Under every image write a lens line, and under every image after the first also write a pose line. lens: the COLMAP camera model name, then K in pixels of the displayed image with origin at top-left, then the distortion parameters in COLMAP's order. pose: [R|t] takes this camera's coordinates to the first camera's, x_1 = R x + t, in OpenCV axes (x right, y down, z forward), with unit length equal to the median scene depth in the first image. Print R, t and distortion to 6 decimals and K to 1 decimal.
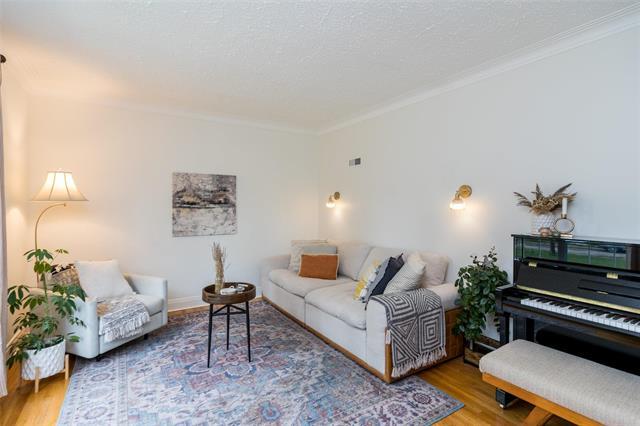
lens RADIAL K [[307.7, 0, 322.0], [0, 307.7, 207.9], [0, 0, 1]] dist [0.016971, -0.003610]
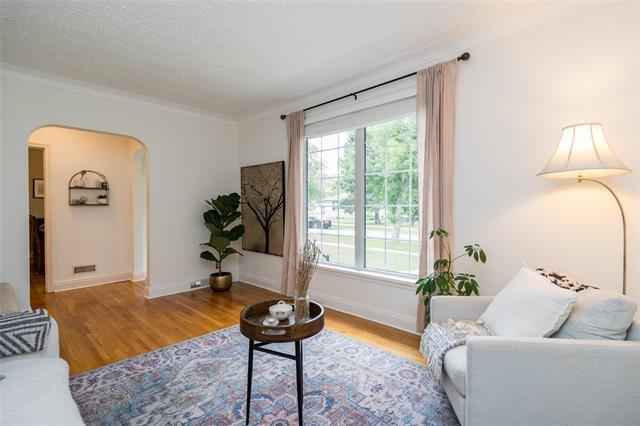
lens RADIAL K [[307.7, 0, 319.8], [0, 307.7, 213.3], [0, 0, 1]] dist [0.016971, -0.003610]
pose [[-0.972753, 0.001049, -0.231840, -0.260848], [-0.002854, 0.999860, 0.016501, 0.063860], [0.231825, 0.016714, -0.972614, 1.853104]]
